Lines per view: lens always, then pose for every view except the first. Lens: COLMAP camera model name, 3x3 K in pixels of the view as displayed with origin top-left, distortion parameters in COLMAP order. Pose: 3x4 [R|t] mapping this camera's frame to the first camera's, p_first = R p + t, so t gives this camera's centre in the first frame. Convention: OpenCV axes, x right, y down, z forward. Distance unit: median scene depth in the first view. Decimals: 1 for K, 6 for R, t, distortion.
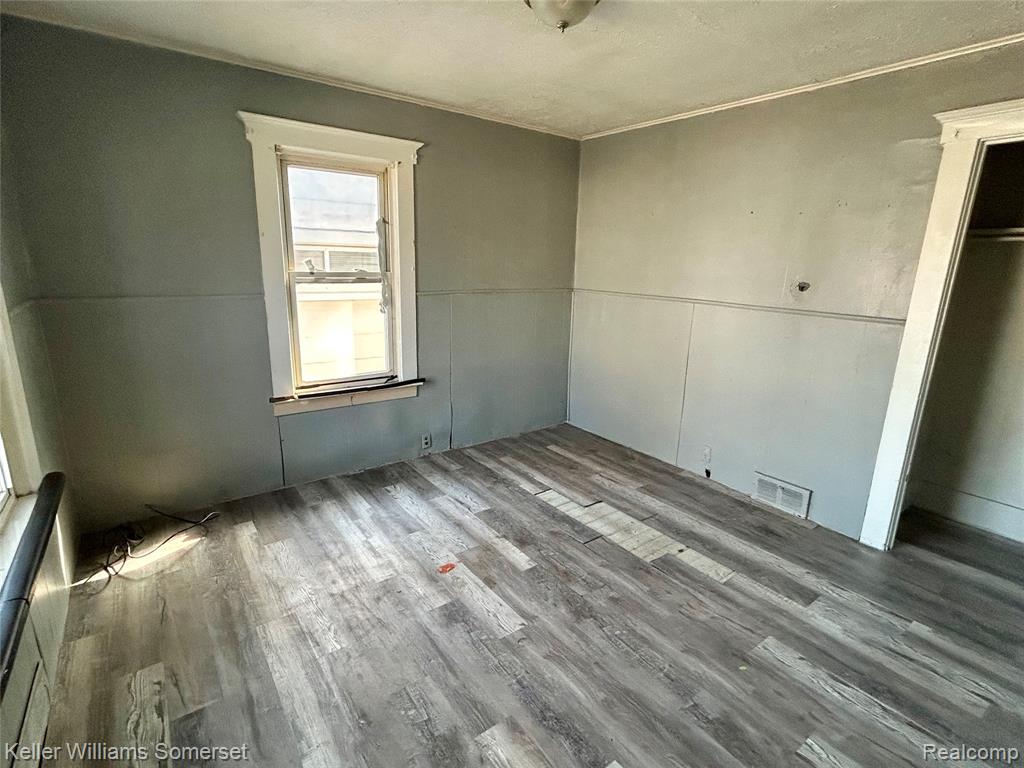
lens RADIAL K [[506.6, 0, 510.2], [0, 506.6, 385.0], [0, 0, 1]] dist [-0.006189, 0.004667]
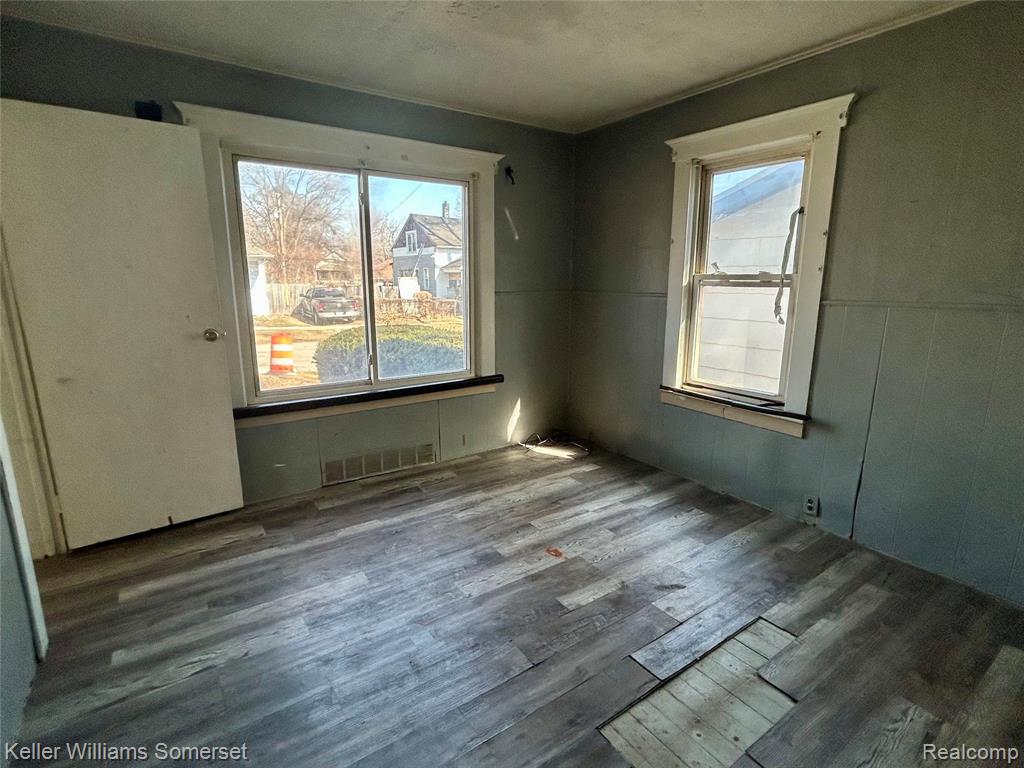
lens RADIAL K [[506.6, 0, 510.6], [0, 506.6, 382.2], [0, 0, 1]] dist [-0.006189, 0.004667]
pose [[-0.032087, 0.182923, -0.982603, 0.659941], [-0.246763, 0.951226, 0.185140, -0.107182], [0.968545, 0.248410, 0.014617, 0.655480]]
